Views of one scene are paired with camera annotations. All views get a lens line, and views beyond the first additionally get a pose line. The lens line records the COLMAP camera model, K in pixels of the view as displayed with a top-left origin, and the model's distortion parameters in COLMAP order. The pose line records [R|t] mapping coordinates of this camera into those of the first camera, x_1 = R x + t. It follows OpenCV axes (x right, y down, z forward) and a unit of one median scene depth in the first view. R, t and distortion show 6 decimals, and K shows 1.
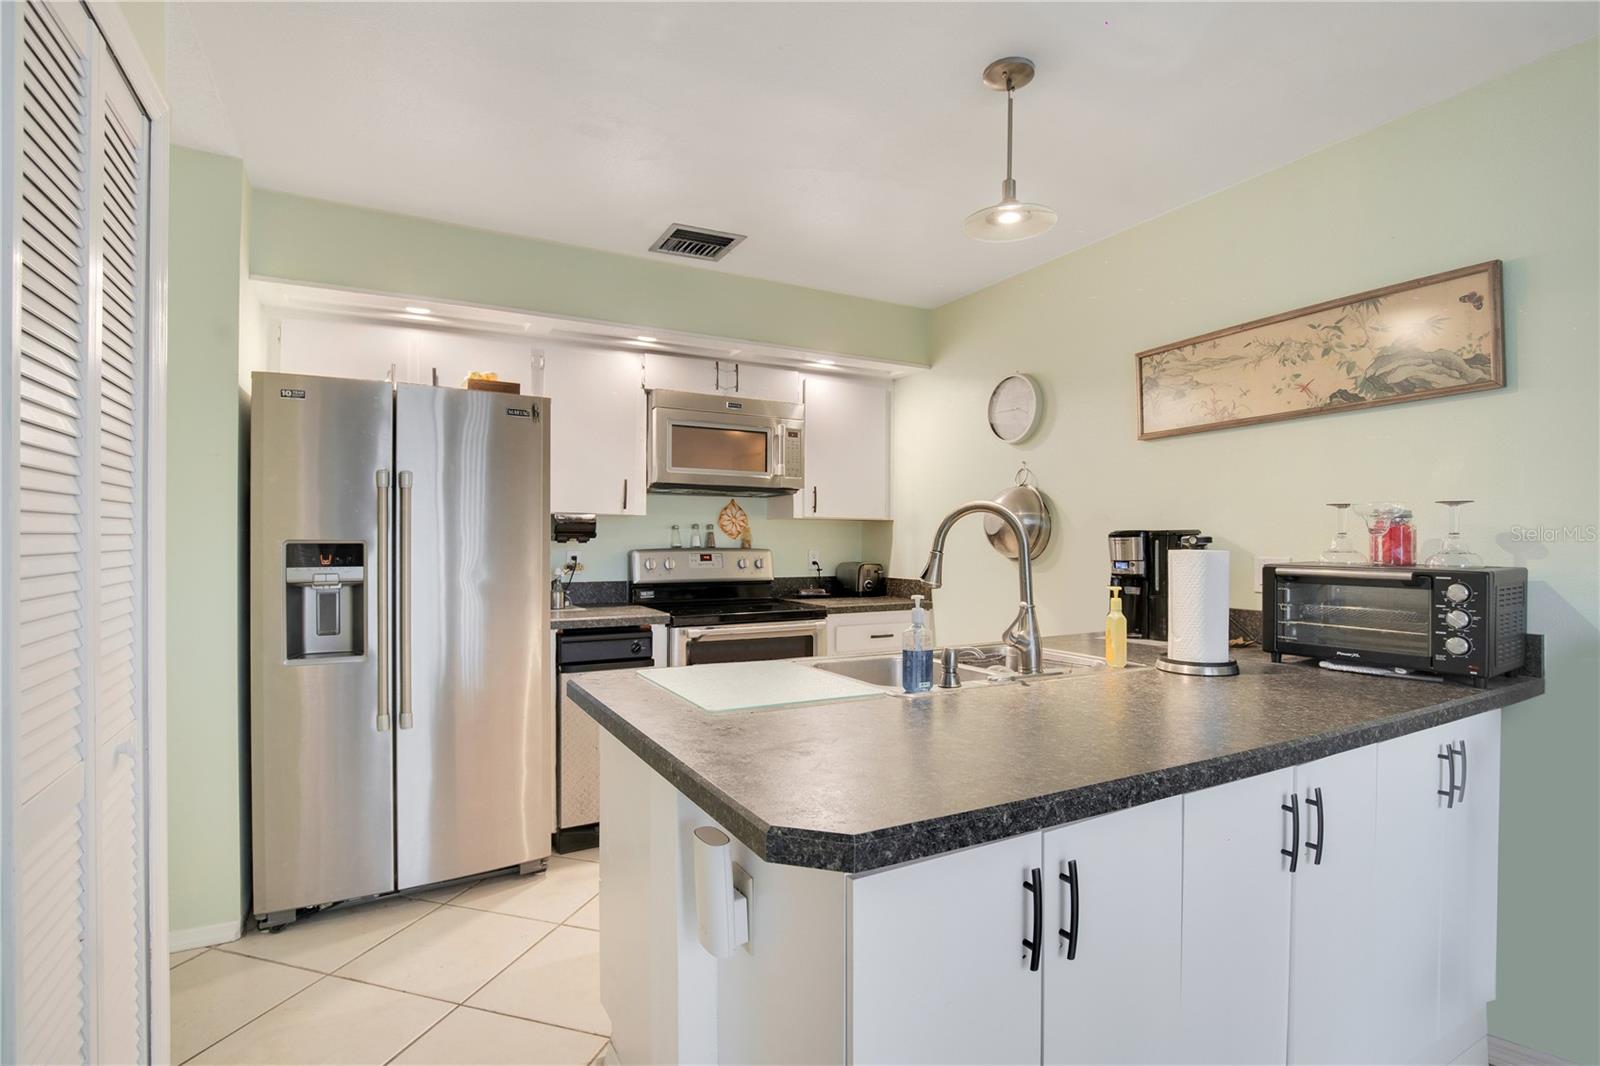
lens RADIAL K [[764.8, 0, 800.0], [0, 764.8, 533.0], [0, 0, 1]] dist [-0.006181, -0.000176]
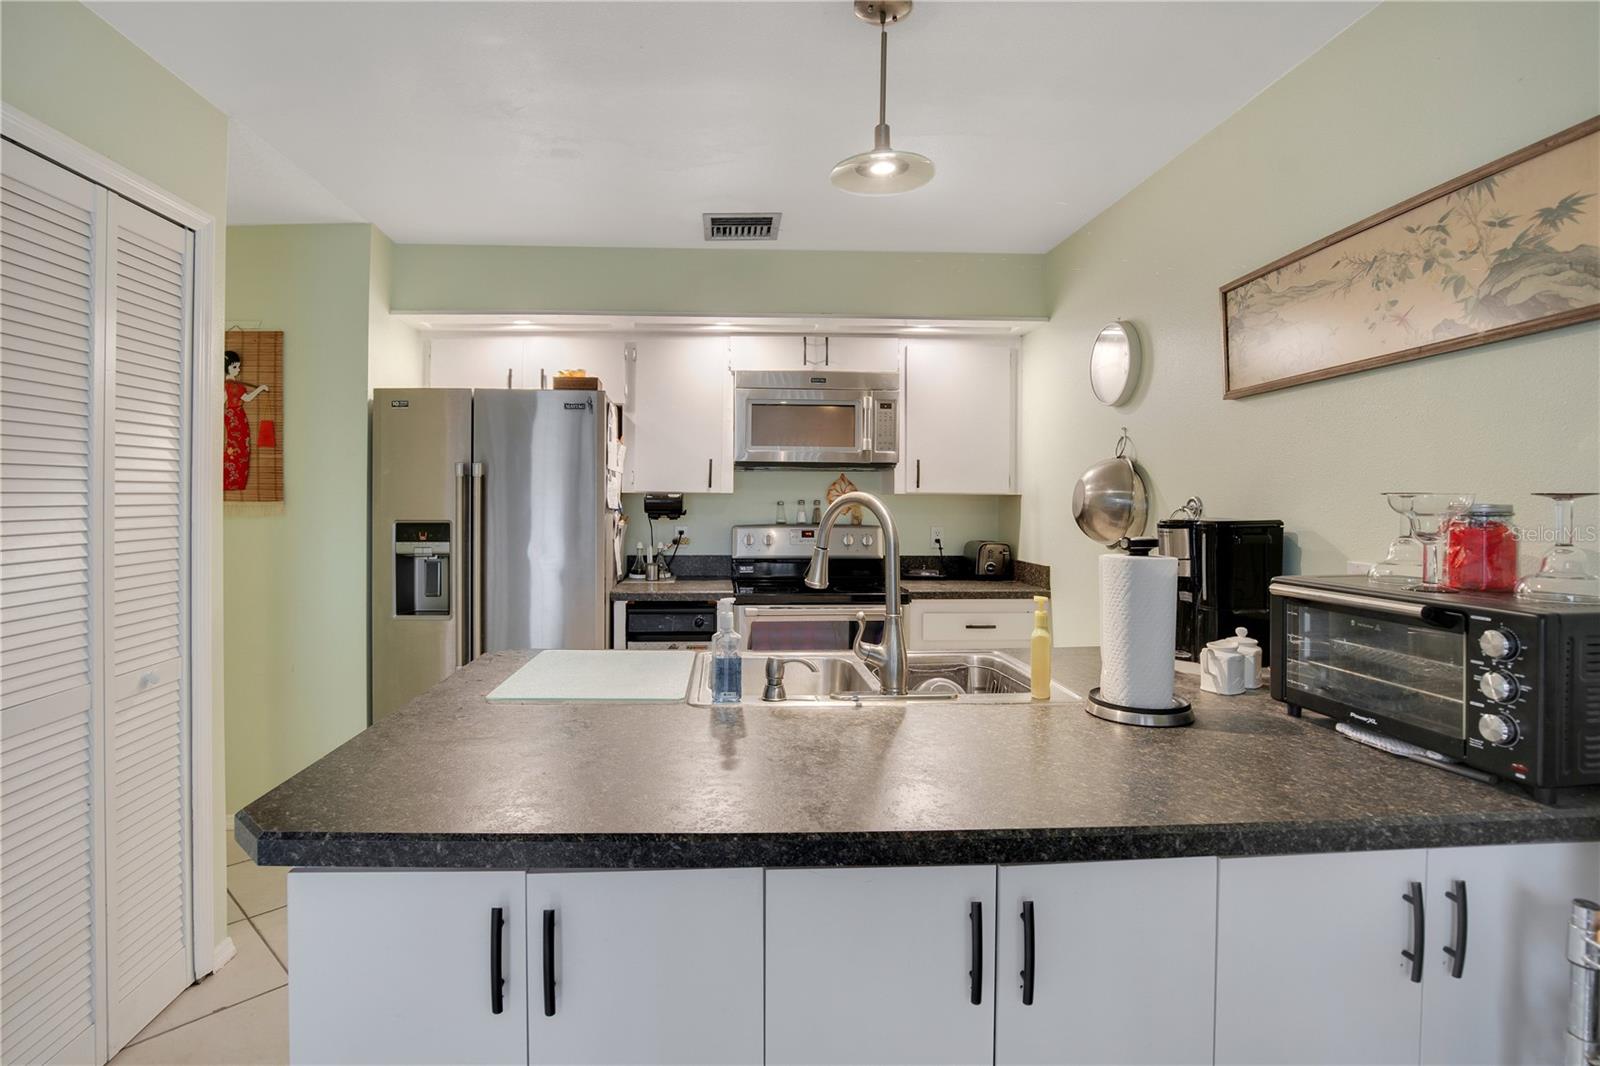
lens RADIAL K [[778.3, 0, 780.4], [0, 778.3, 487.4], [0, 0, 1]] dist [-0.004456, -0.000063]
pose [[0.899433, -0.004257, -0.437039, 0.376024], [0.001849, 0.999981, -0.005937, -0.029271], [0.437056, 0.004532, 0.899423, 0.102605]]
